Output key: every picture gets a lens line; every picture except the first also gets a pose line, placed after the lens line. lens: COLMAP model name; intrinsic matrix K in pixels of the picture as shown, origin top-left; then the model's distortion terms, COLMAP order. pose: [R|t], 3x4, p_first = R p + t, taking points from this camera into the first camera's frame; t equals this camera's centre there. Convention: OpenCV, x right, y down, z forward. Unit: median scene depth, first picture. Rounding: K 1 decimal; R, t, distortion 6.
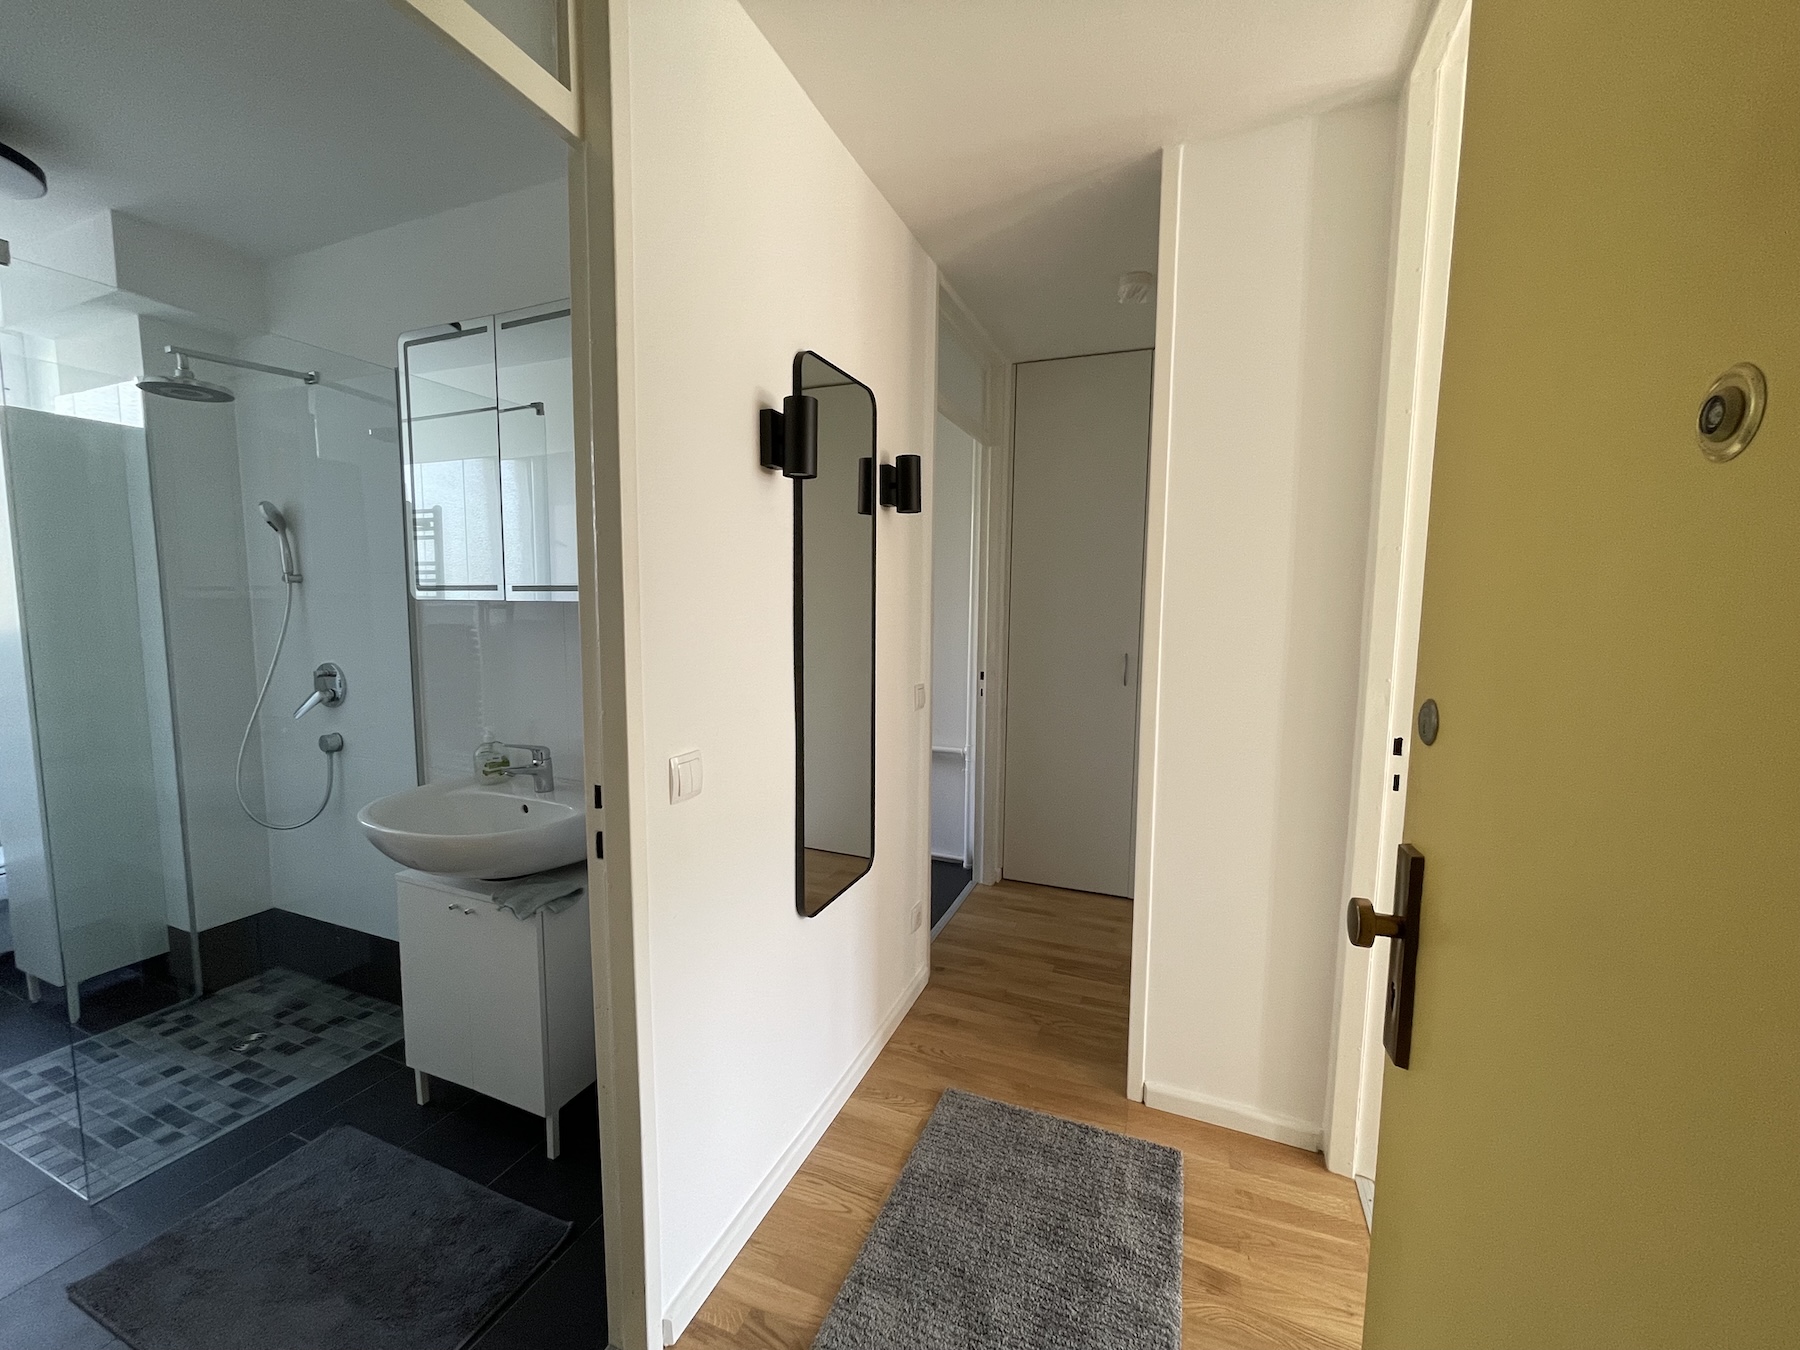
lens RADIAL K [[720.2, 0, 896.5], [0, 720.2, 675.8], [0, 0, 1]] dist [0.001492, 0.000366]
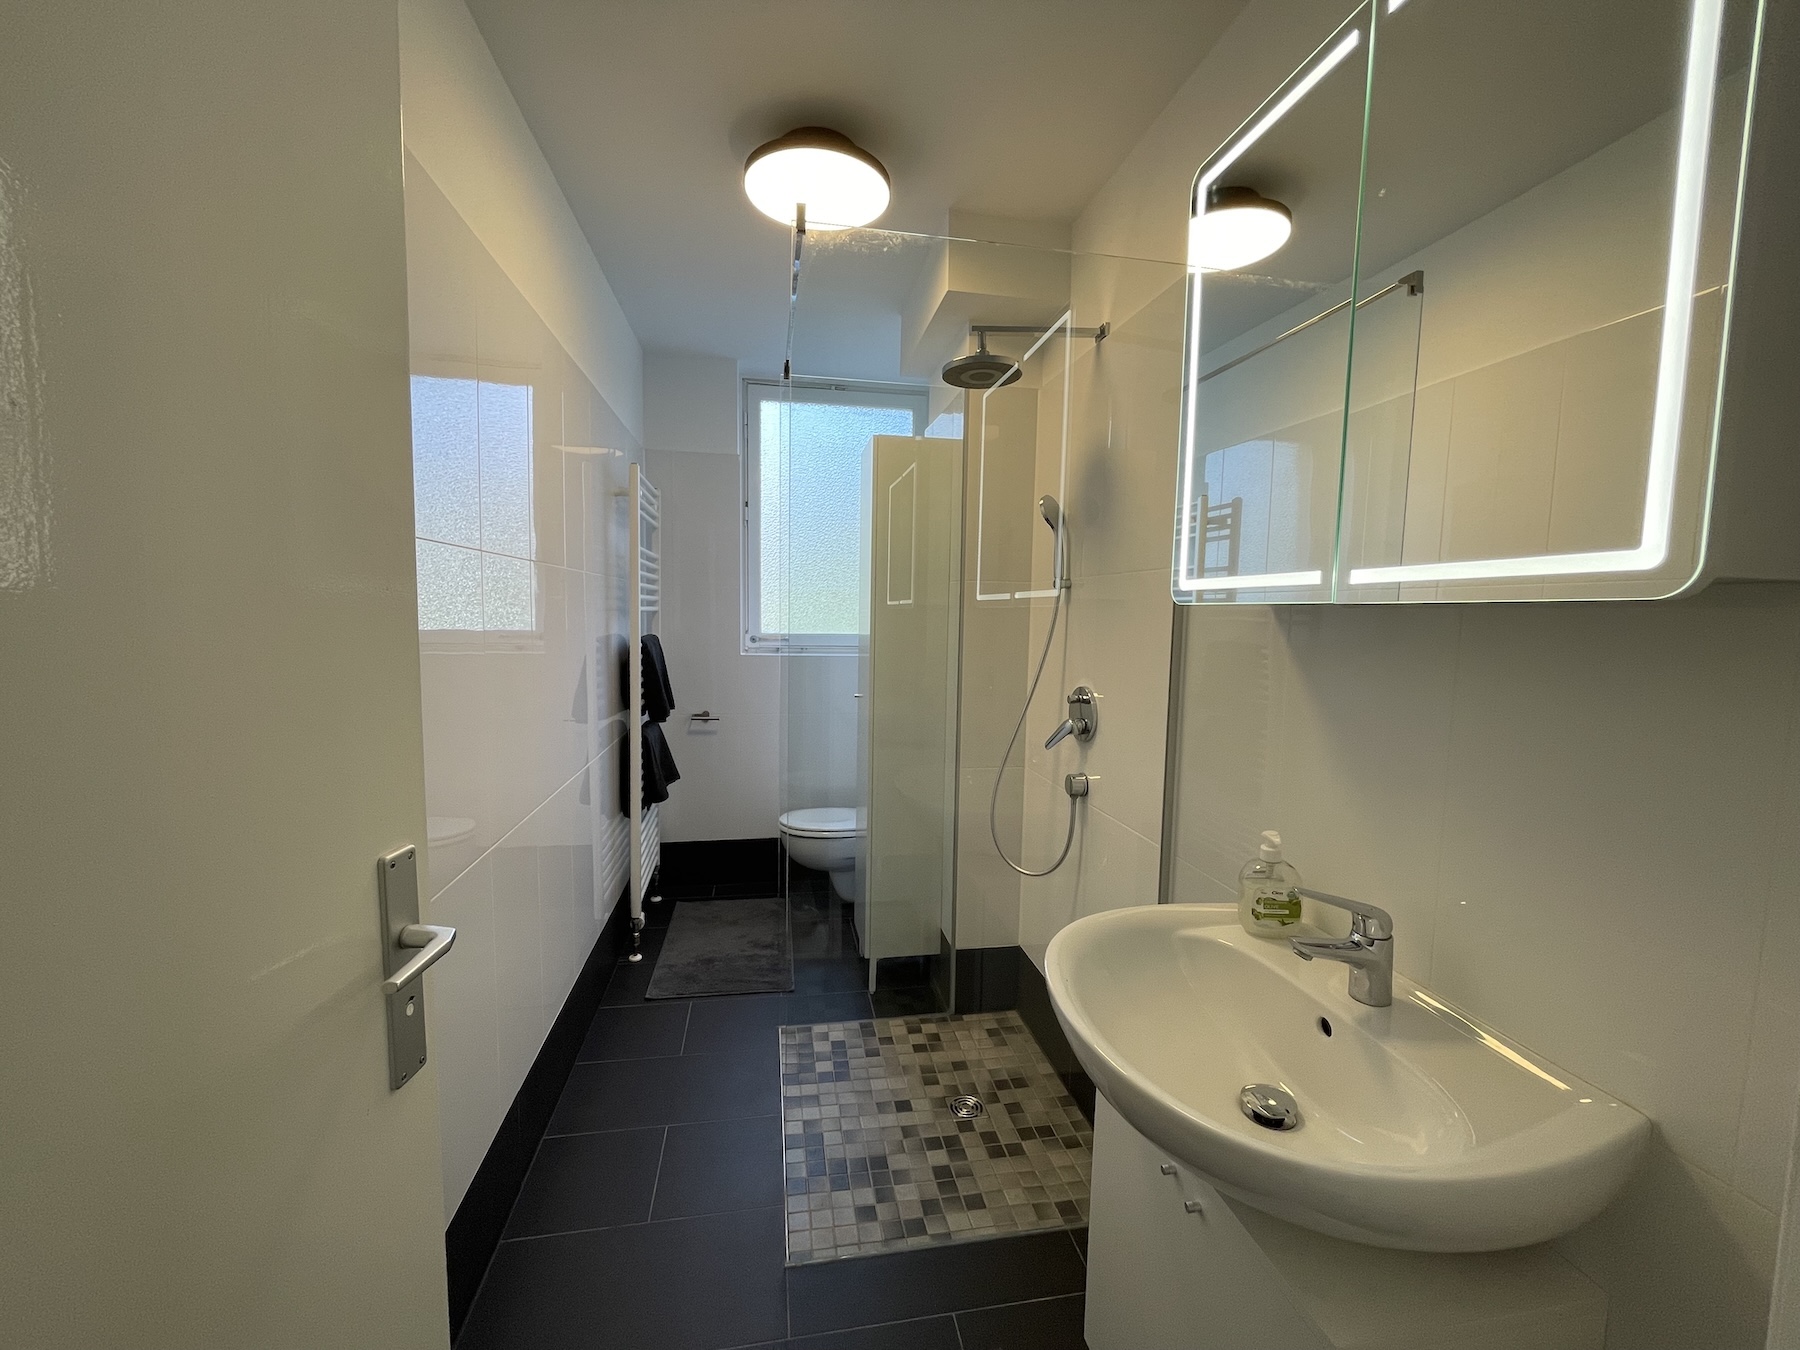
lens RADIAL K [[720.2, 0, 891.3], [0, 720.2, 676.0], [0, 0, 1]] dist [0.001492, 0.000366]
pose [[0.533151, 0.072029, -0.842948, -0.254657], [-0.099465, 0.994796, 0.022094, -0.029090], [0.840153, 0.072064, 0.537541, 0.434043]]
